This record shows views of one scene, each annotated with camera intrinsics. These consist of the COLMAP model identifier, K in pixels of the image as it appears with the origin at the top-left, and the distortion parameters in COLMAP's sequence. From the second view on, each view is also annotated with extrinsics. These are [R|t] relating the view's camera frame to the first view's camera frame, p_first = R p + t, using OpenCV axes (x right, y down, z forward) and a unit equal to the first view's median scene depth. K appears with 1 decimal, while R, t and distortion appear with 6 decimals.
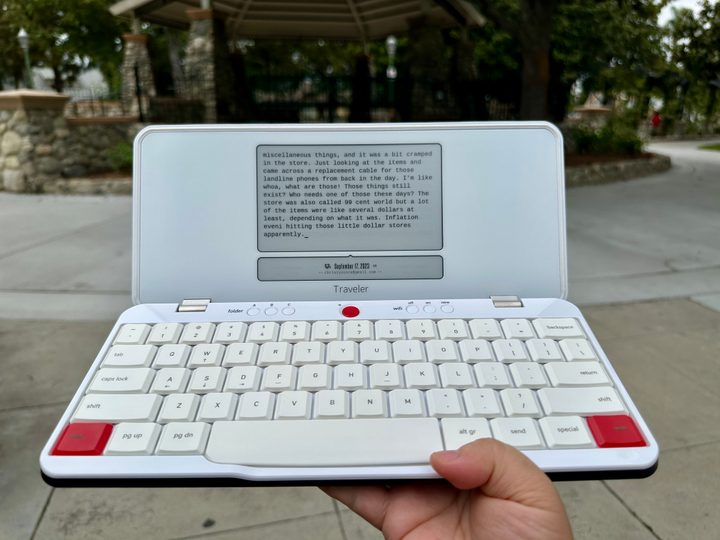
lens RADIAL K [[546.1, 0, 360.0], [0, 546.1, 270.0], [0, 0, 1]] dist [0.003992, -0.001718]
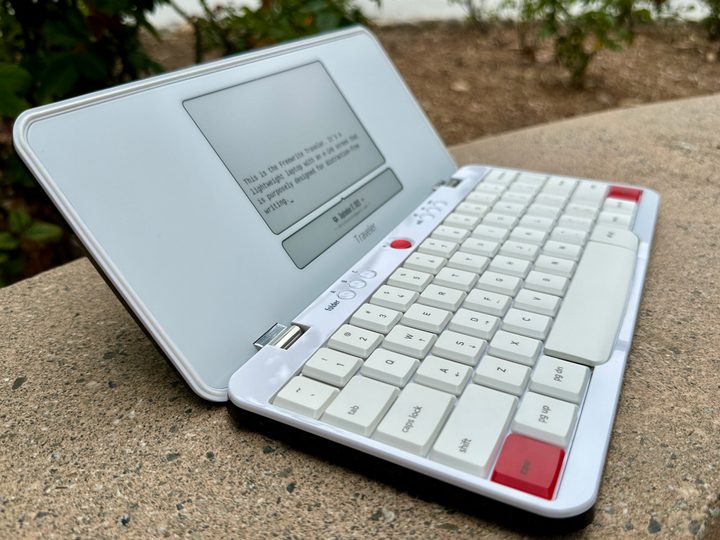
lens RADIAL K [[642.0, 0, 360.0], [0, 642.0, 270.0], [0, 0, 1]] dist [0.015333, 0.001353]
pose [[0.462136, -0.405331, 0.788757, -0.829506], [0.496324, 0.855302, 0.148729, -0.066917], [-0.734910, 0.322746, 0.596441, 0.473907]]
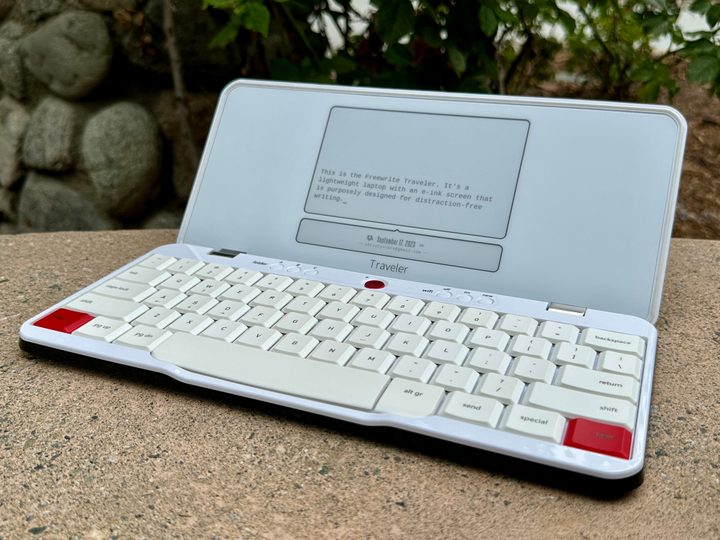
lens RADIAL K [[720.0, 0, 360.0], [0, 720.0, 270.0], [0, 0, 1]] dist [-0.012139, -0.010054]
pose [[0.915291, 0.157225, -0.370841, 0.379524], [-0.222474, 0.964828, -0.140042, 0.217866], [0.335780, 0.210682, 0.918077, -0.058928]]
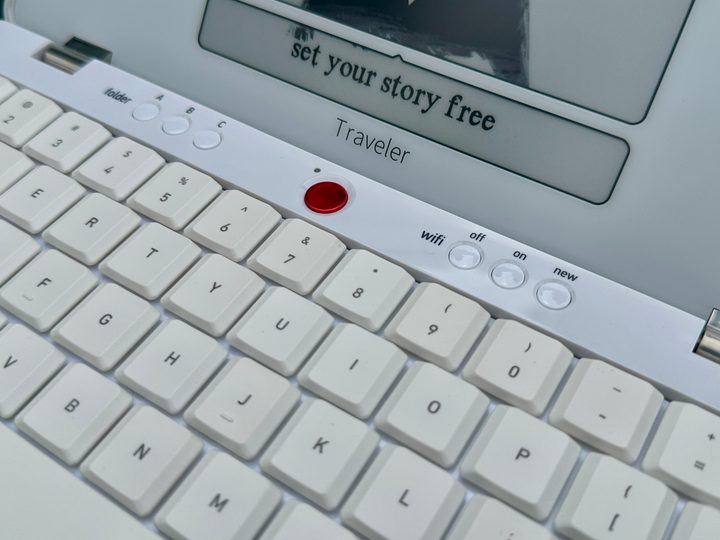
lens RADIAL K [[774.0, 0, 360.0], [0, 774.0, 270.0], [0, 0, 1]] dist [-0.019906, -0.039991]
pose [[0.834869, 0.425163, -0.349615, 0.221873], [-0.292162, 0.880561, 0.373167, -0.093953], [0.466514, -0.209401, 0.859369, 0.514041]]
